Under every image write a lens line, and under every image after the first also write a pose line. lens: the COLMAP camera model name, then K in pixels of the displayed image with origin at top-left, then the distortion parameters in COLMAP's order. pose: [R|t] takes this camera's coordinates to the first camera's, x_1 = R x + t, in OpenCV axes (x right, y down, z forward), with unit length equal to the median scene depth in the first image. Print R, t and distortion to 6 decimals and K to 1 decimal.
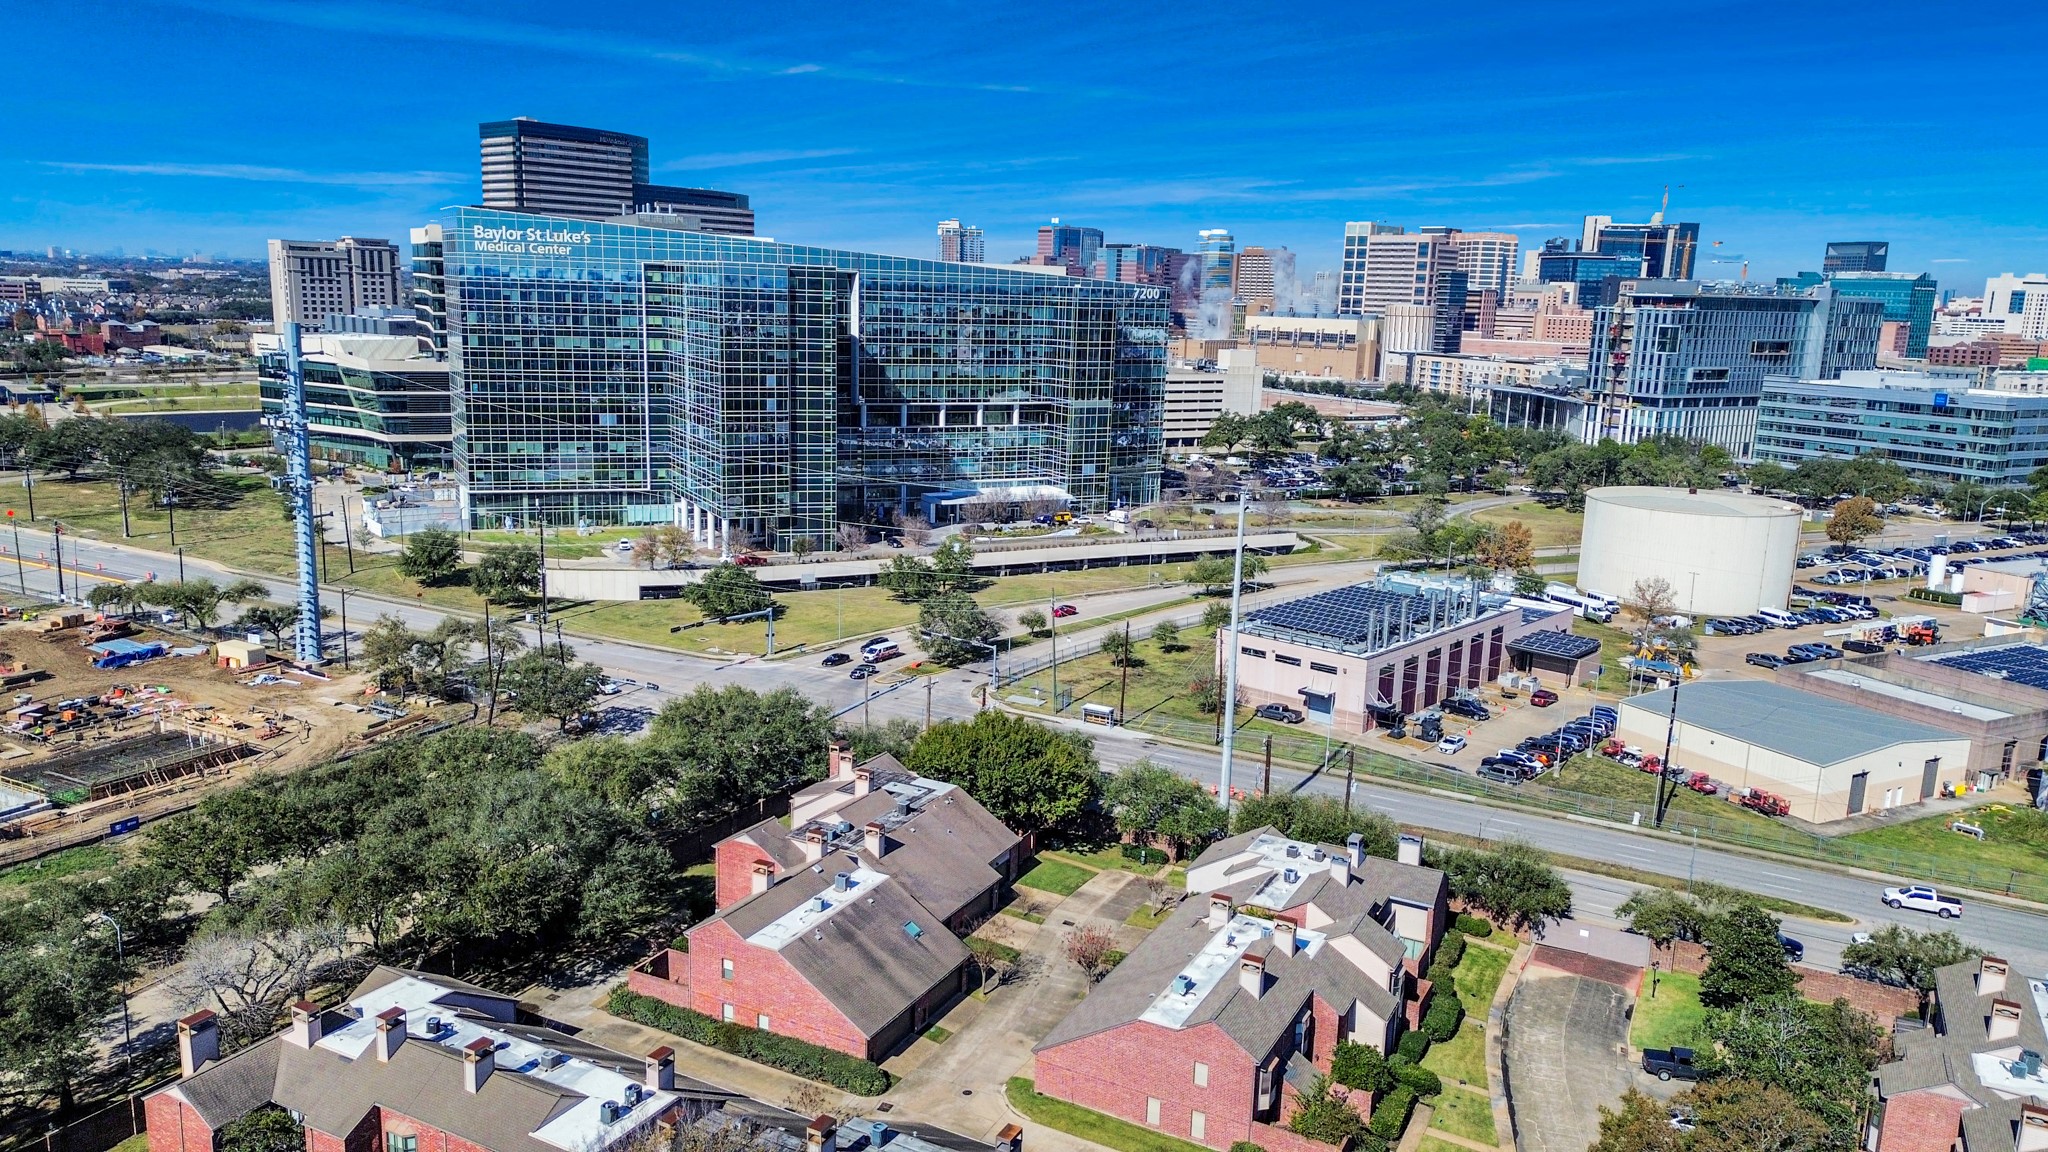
lens RADIAL K [[1461.4, 0, 1026.2], [0, 1461.4, 582.9], [0, 0, 1]] dist [0.065554, -0.034904]
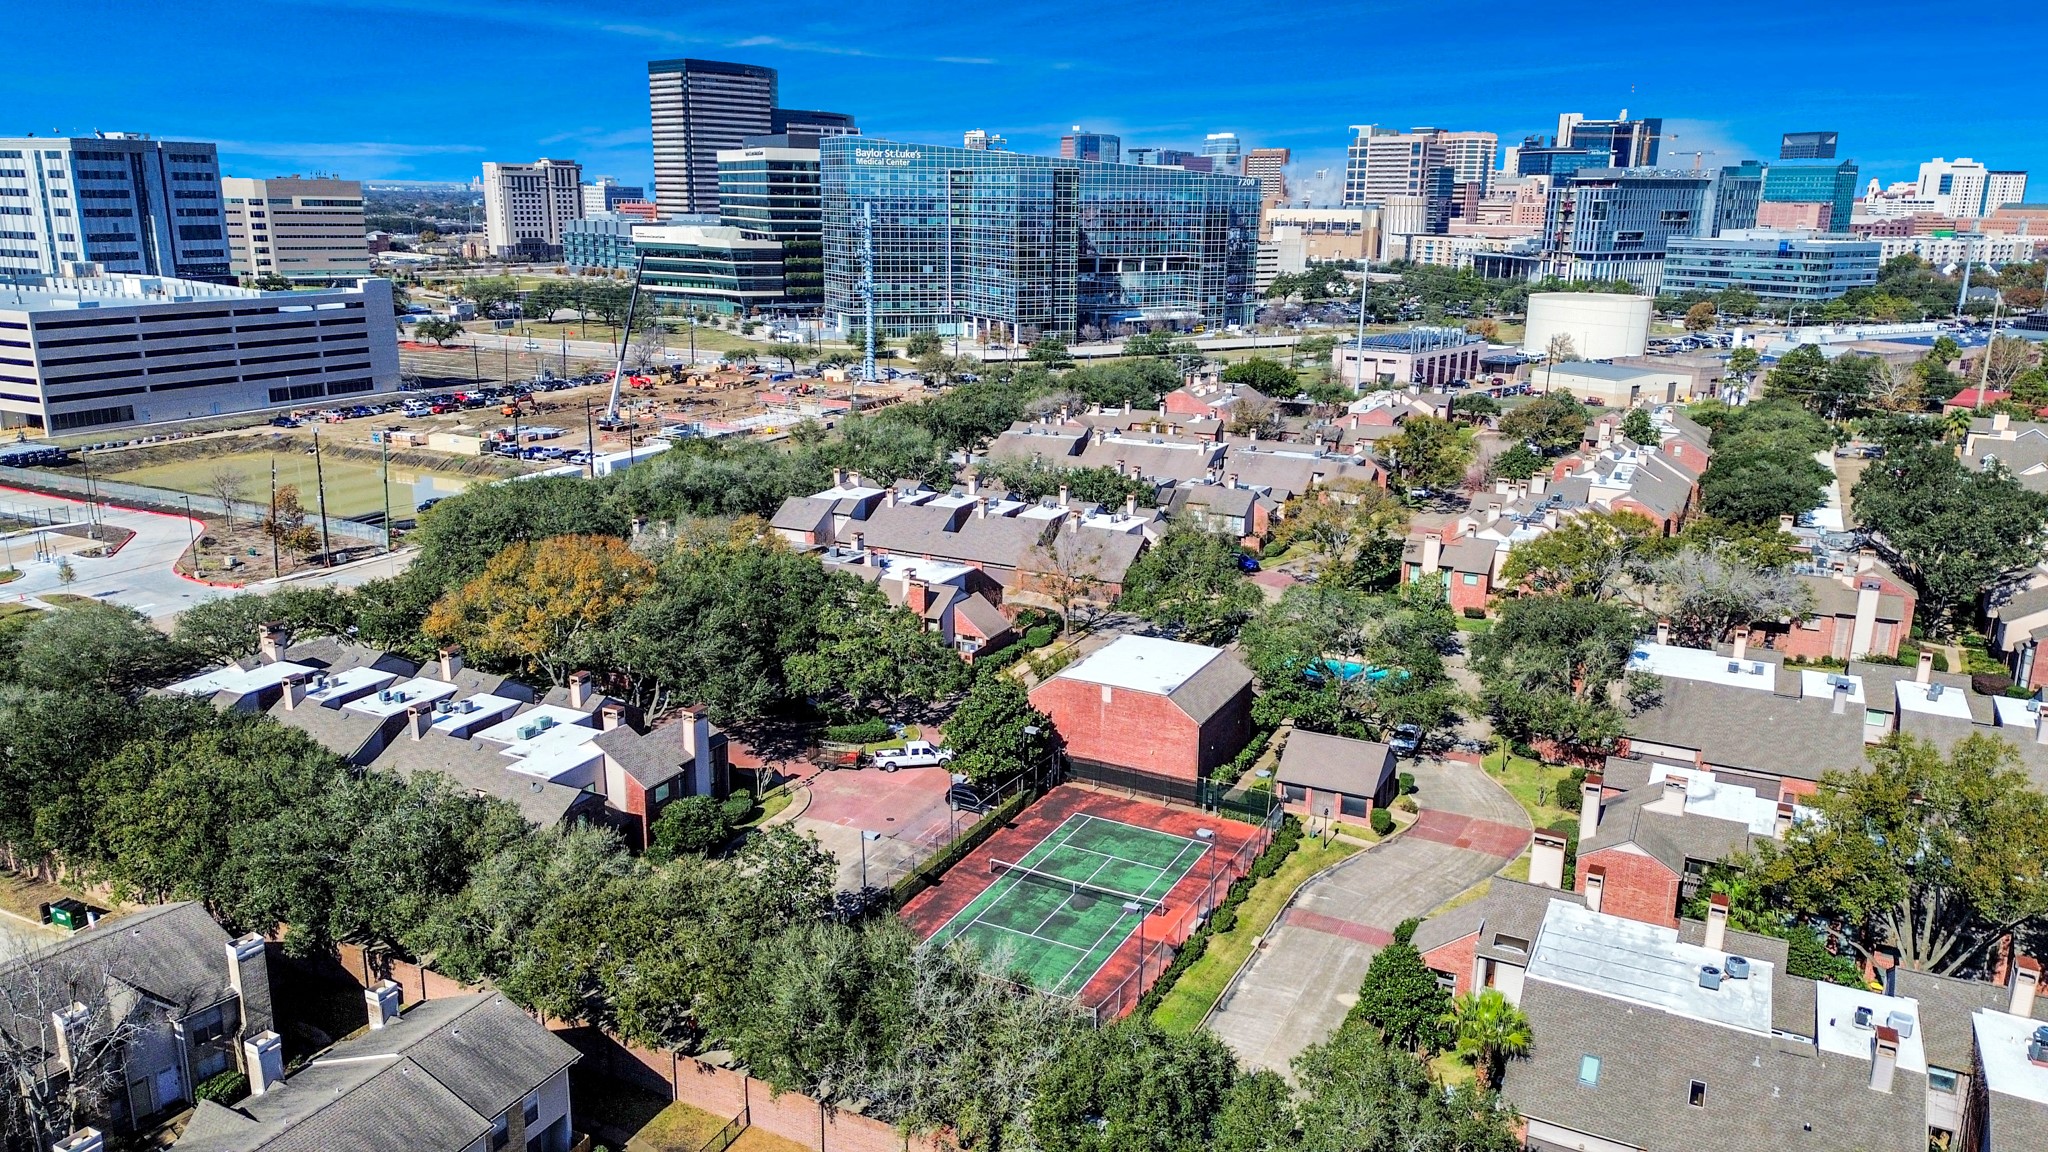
lens RADIAL K [[1461.4, 0, 1021.5], [0, 1461.4, 589.2], [0, 0, 1]] dist [0.065554, -0.034904]
pose [[0.999718, -0.023018, 0.005909, -0.080835], [0.022602, 0.997770, 0.062804, 0.058049], [-0.007342, -0.062653, 0.998008, -0.260102]]
